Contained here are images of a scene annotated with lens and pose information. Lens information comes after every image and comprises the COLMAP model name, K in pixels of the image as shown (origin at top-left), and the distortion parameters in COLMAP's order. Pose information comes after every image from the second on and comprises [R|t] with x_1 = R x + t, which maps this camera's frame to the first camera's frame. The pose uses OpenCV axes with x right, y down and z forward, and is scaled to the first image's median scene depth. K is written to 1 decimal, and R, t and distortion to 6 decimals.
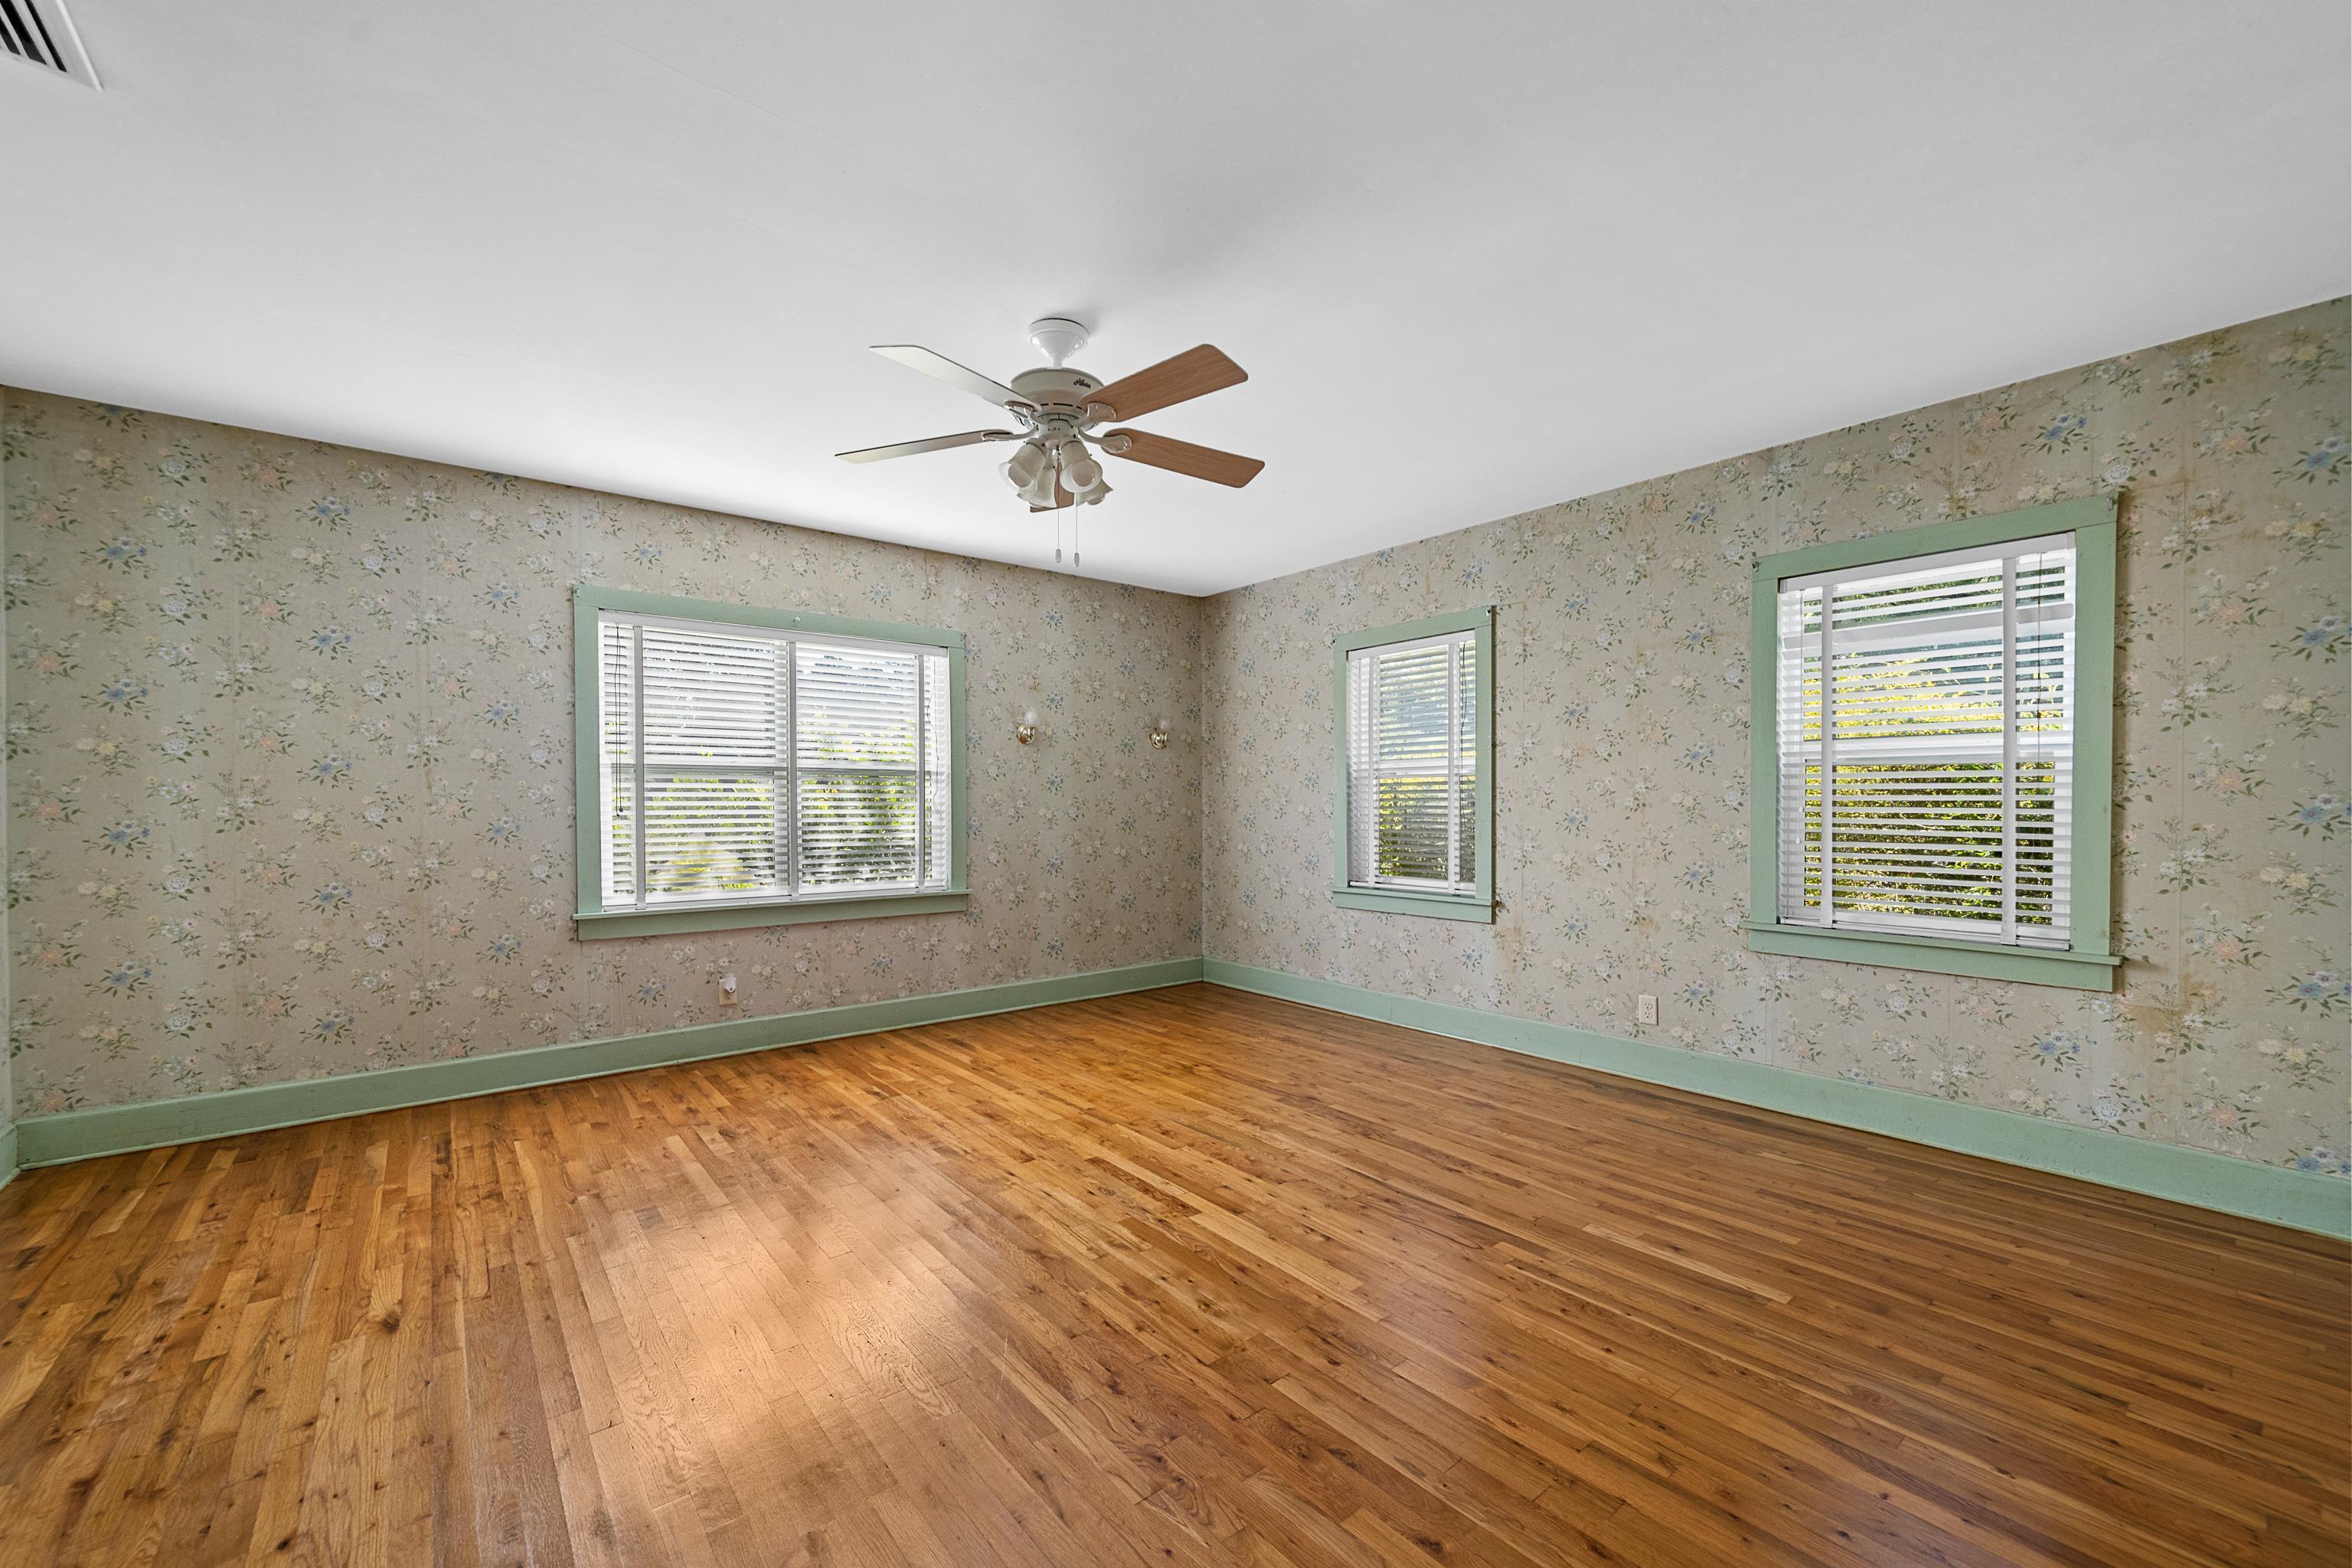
lens RADIAL K [[948.2, 0, 1170.3], [0, 948.2, 812.1], [0, 0, 1]] dist [0.000262, 0.000379]
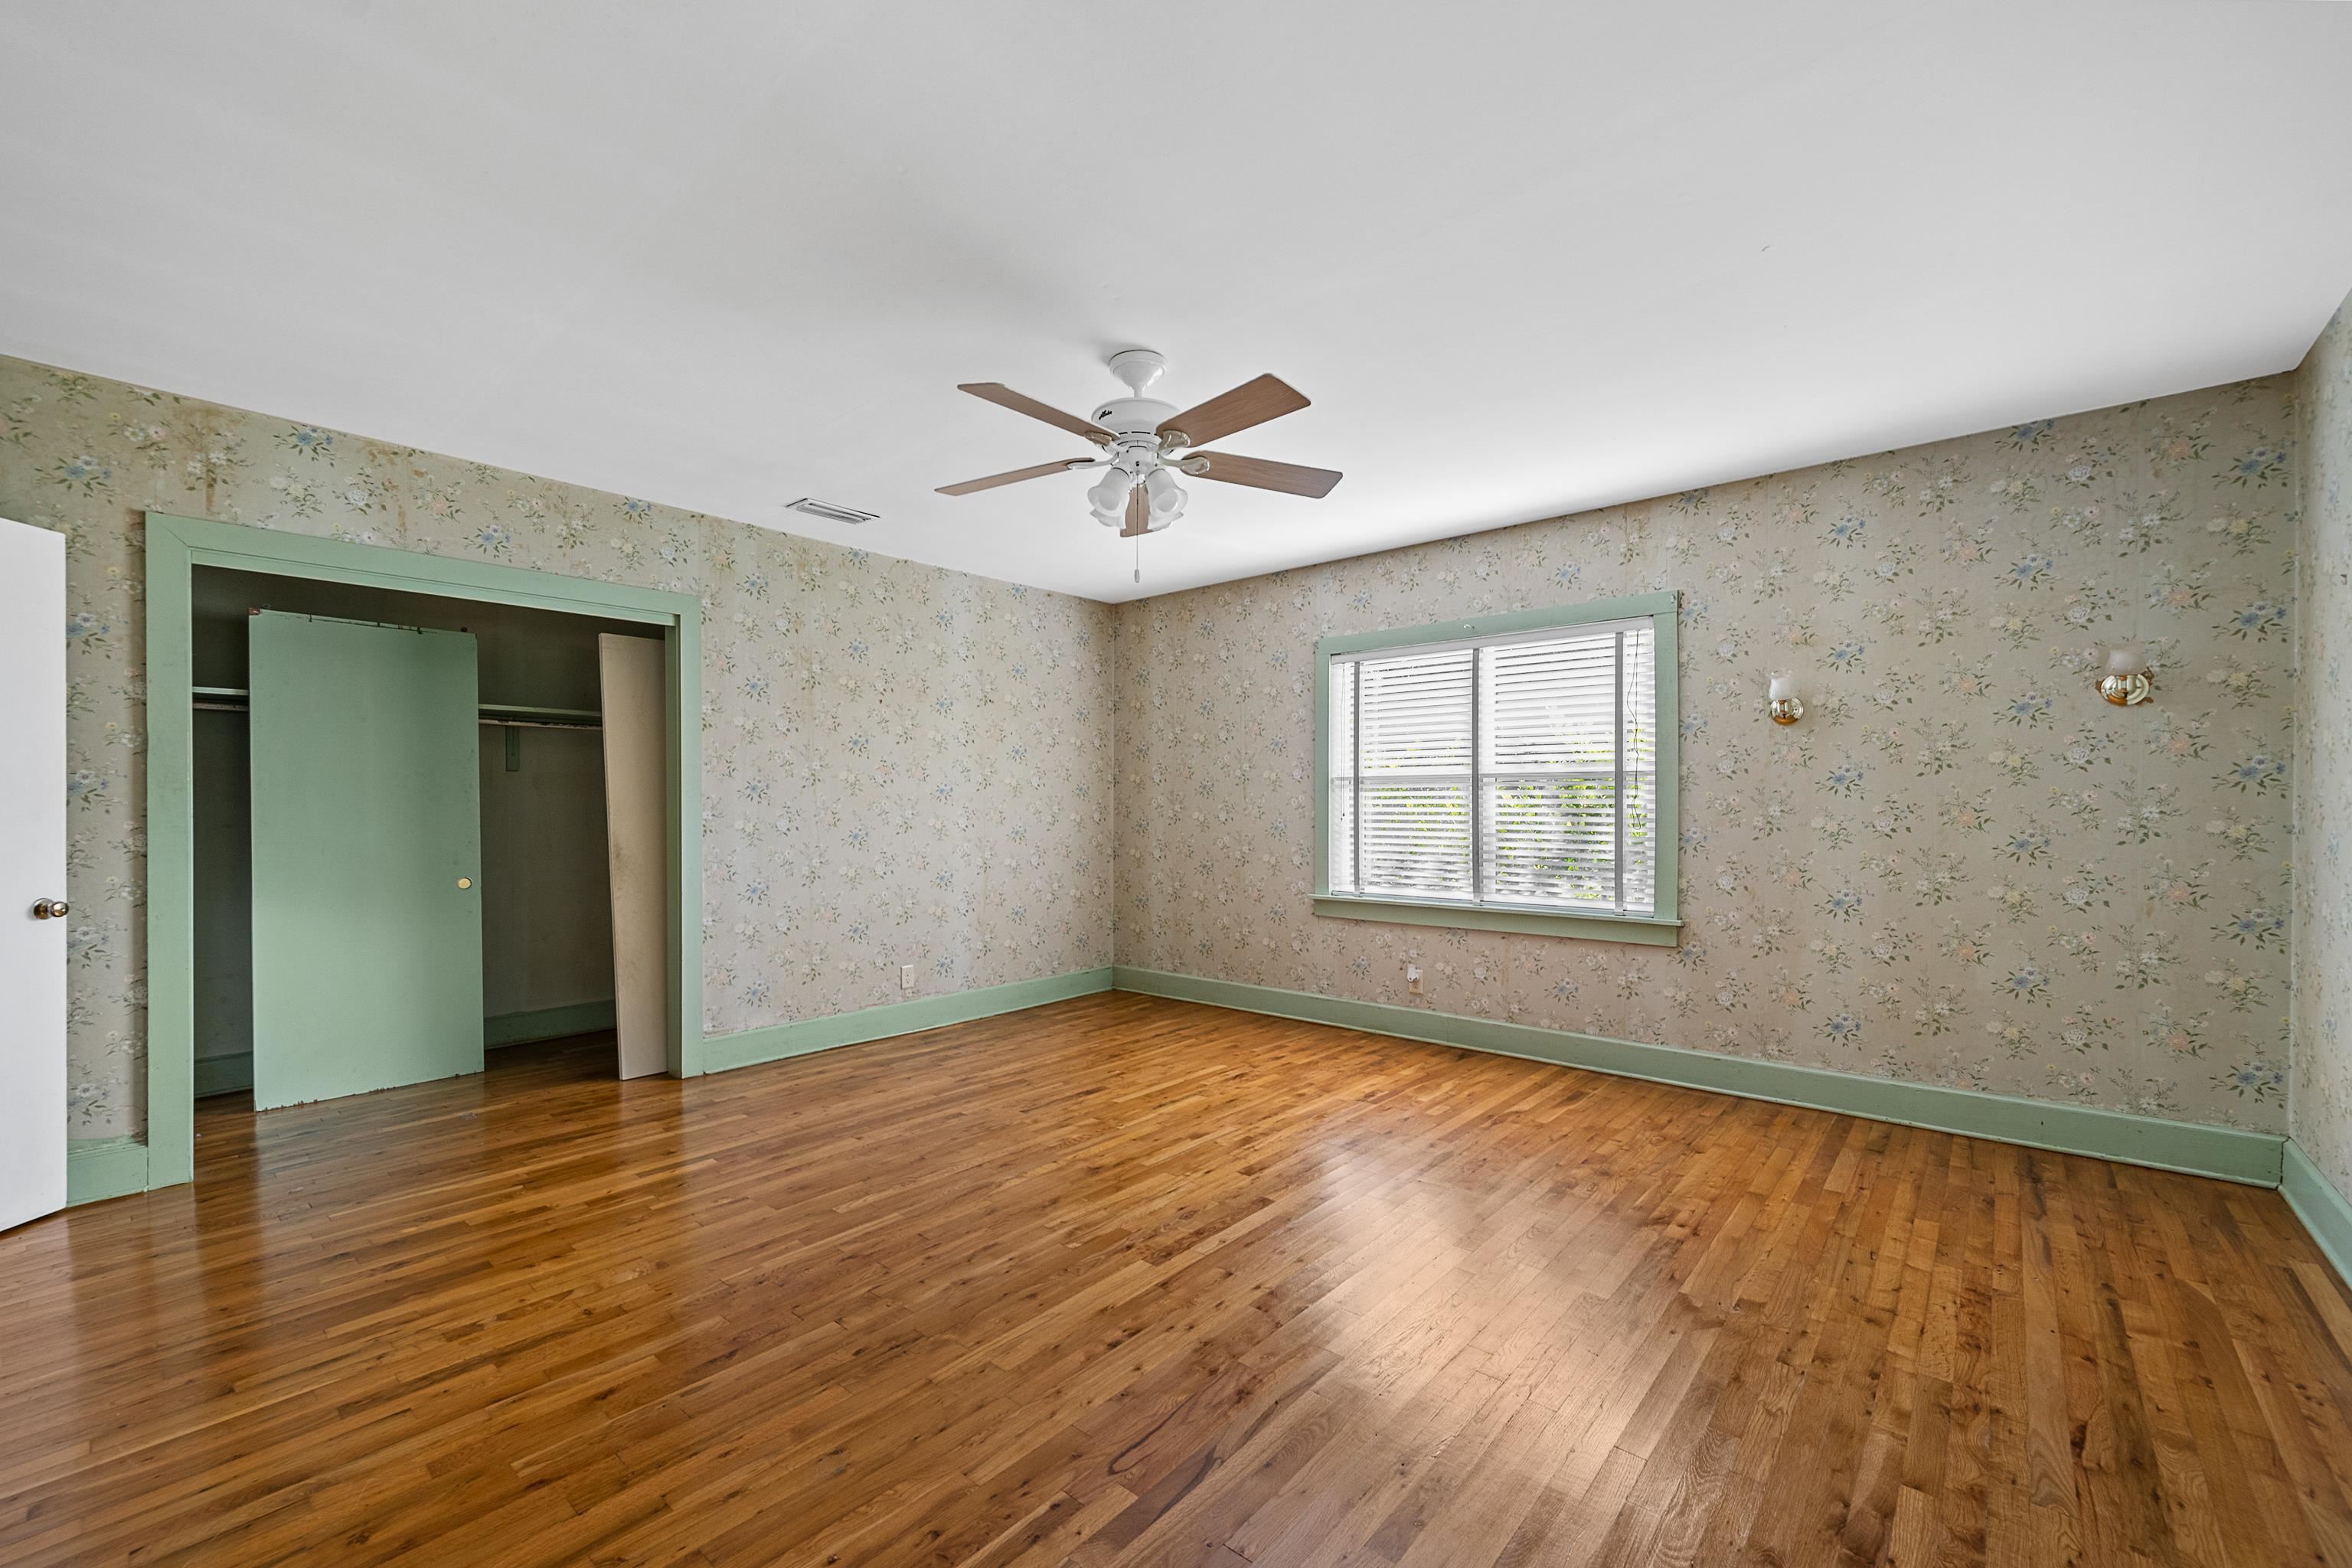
lens RADIAL K [[977.6, 0, 1181.3], [0, 977.6, 811.6], [0, 0, 1]] dist [-0.001276, -0.000111]
pose [[0.162969, 0.006035, -0.986613, 0.615787], [-0.008527, 0.999953, 0.004708, -0.009609], [0.986594, 0.007645, 0.163013, 0.561811]]
